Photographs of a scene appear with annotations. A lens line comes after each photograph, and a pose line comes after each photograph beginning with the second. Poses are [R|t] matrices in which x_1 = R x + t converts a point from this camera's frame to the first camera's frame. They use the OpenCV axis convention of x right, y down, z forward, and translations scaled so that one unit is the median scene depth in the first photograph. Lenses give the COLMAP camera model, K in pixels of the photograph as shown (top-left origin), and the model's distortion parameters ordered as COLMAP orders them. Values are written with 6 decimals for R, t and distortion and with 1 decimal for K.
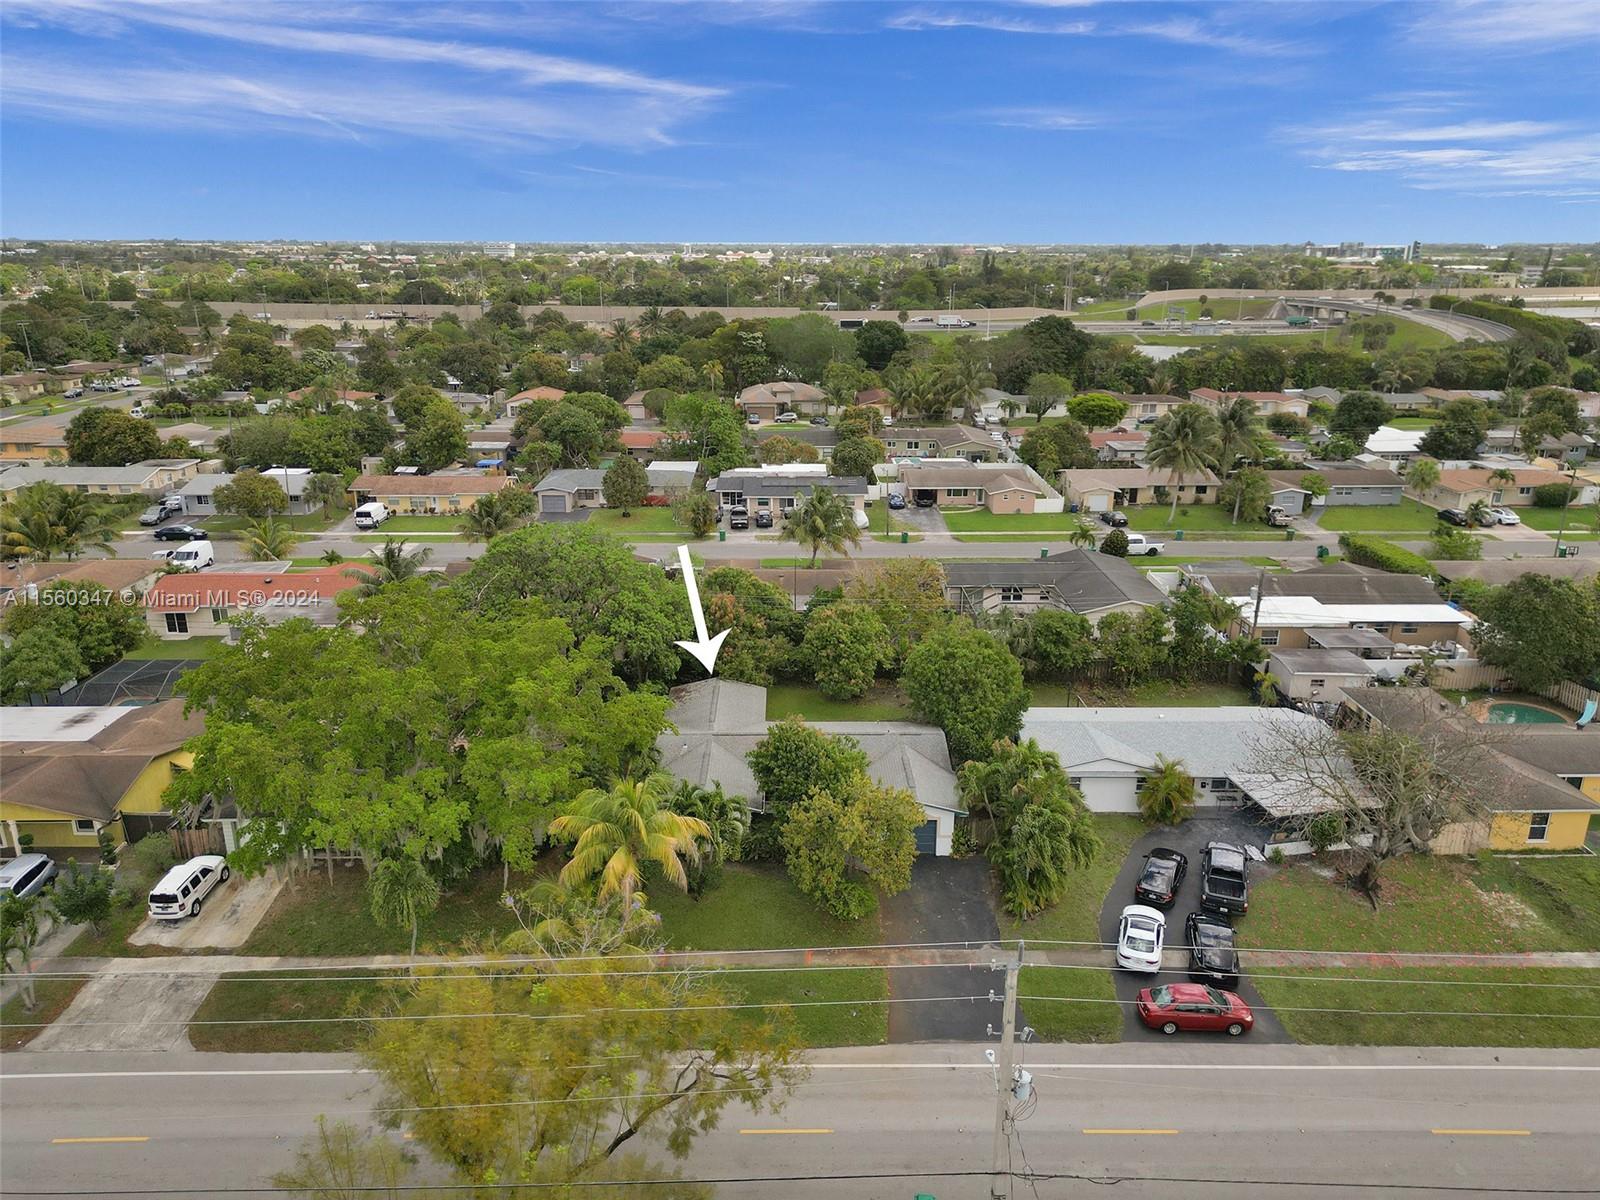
lens RADIAL K [[1122.7, 0, 797.1], [0, 1122.7, 607.7], [0, 0, 1]] dist [0.087484, -0.093070]
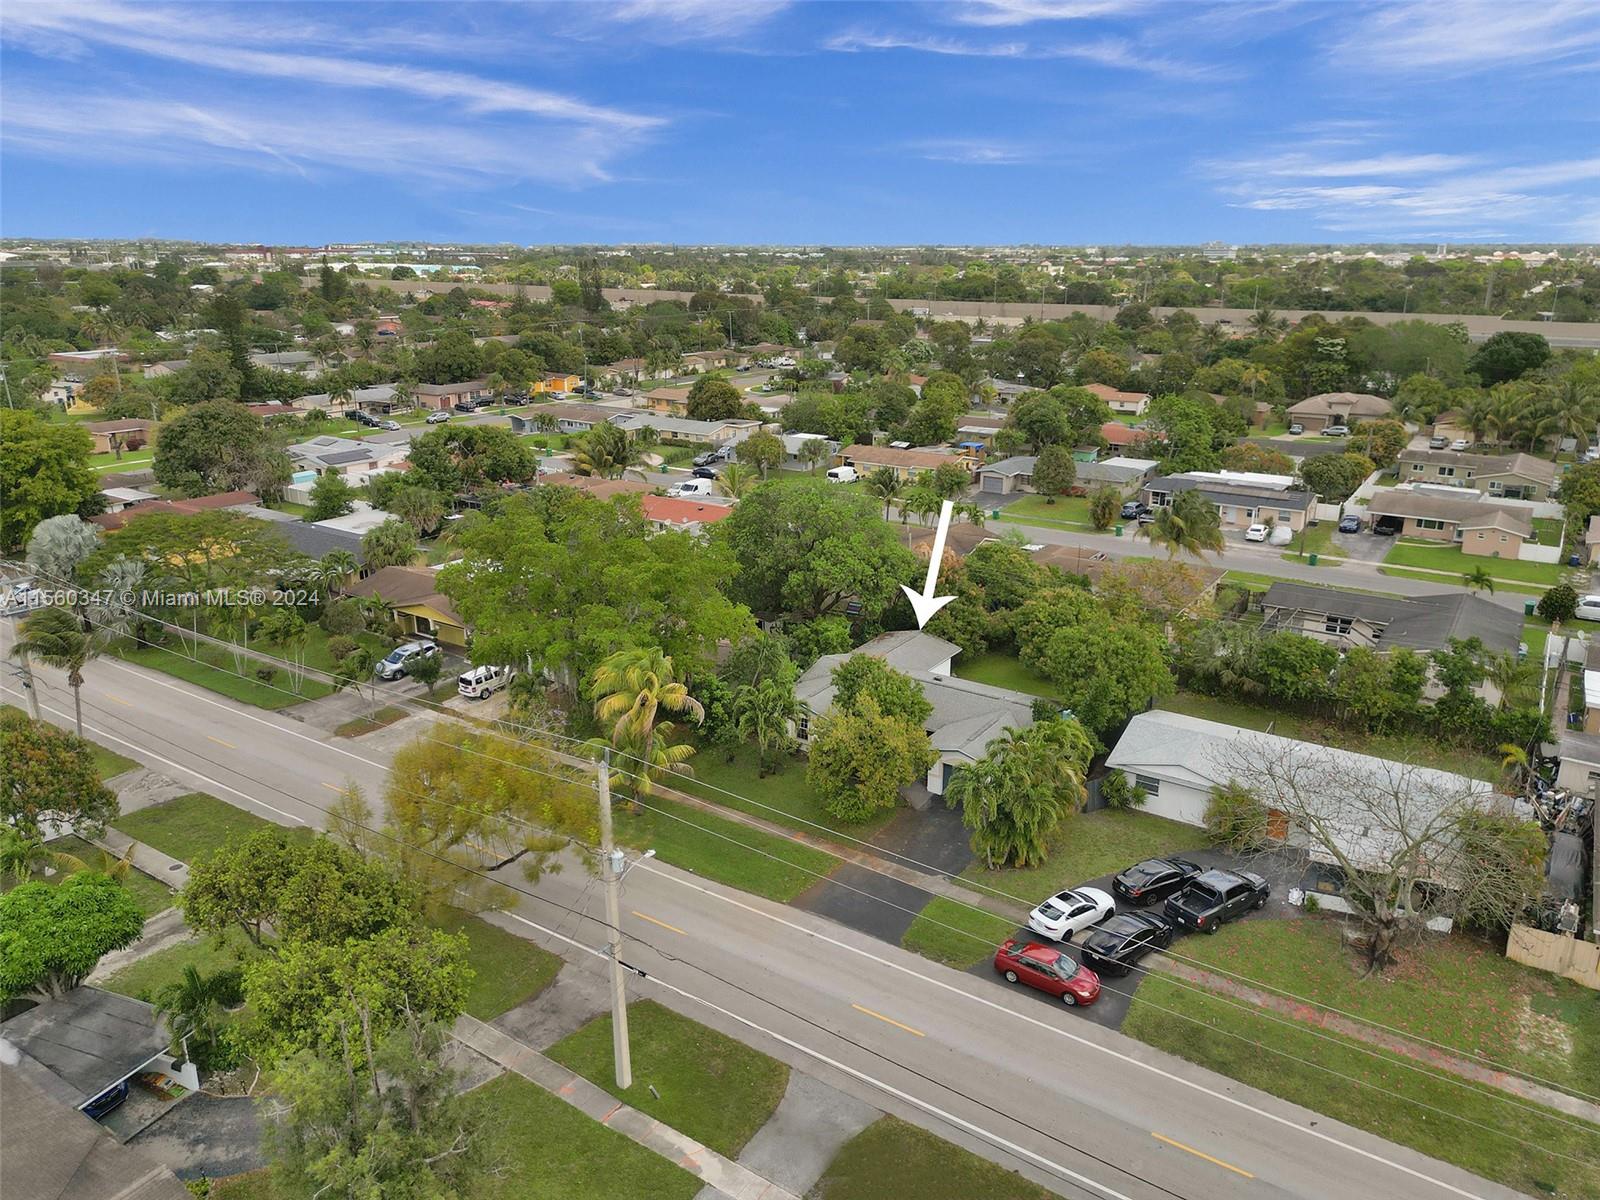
lens RADIAL K [[1122.7, 0, 797.1], [0, 1122.7, 607.7], [0, 0, 1]] dist [0.087484, -0.093070]
pose [[0.824253, 0.173825, -0.538881, 0.237360], [-0.174912, 0.983331, 0.049652, 0.003465], [0.538529, 0.053331, 0.840917, -0.008652]]
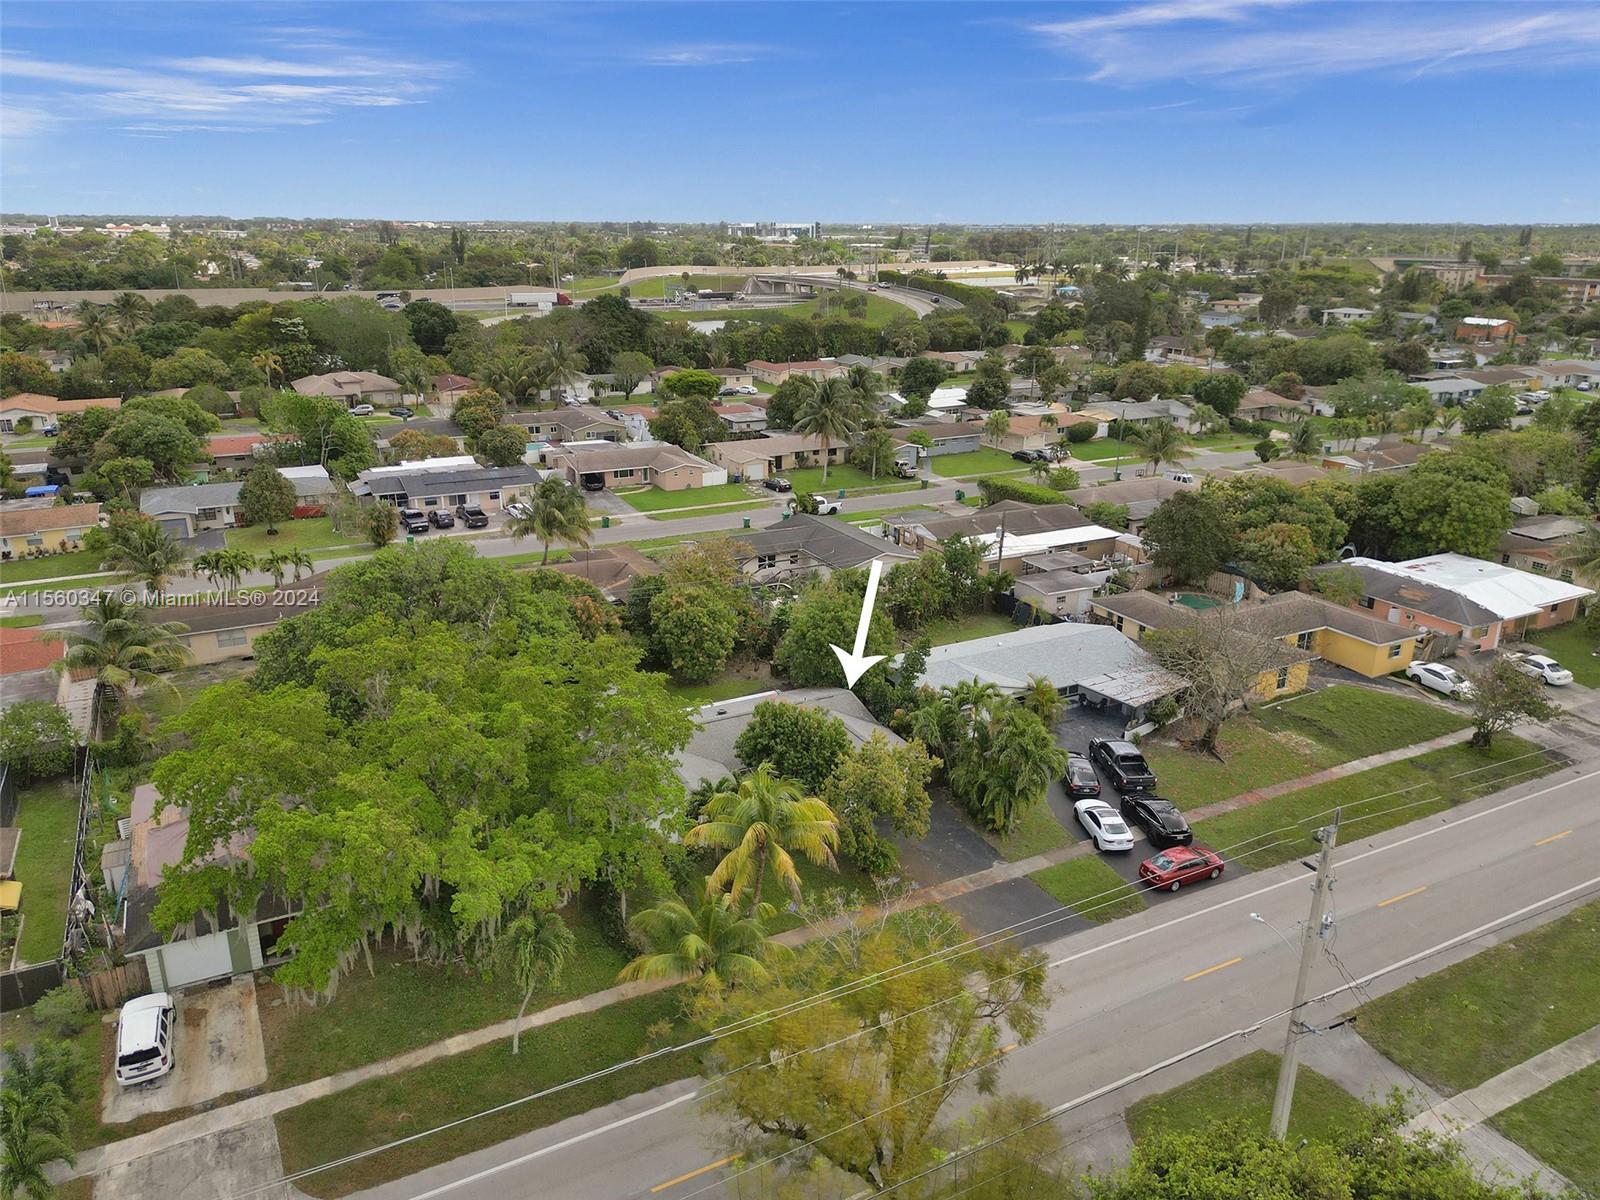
lens RADIAL K [[1122.7, 0, 797.1], [0, 1122.7, 607.7], [0, 0, 1]] dist [0.087484, -0.093070]
pose [[0.890381, -0.144832, 0.431561, -0.178431], [0.136617, 0.989353, 0.050163, -0.013608], [-0.434232, 0.014294, 0.900688, 0.029564]]
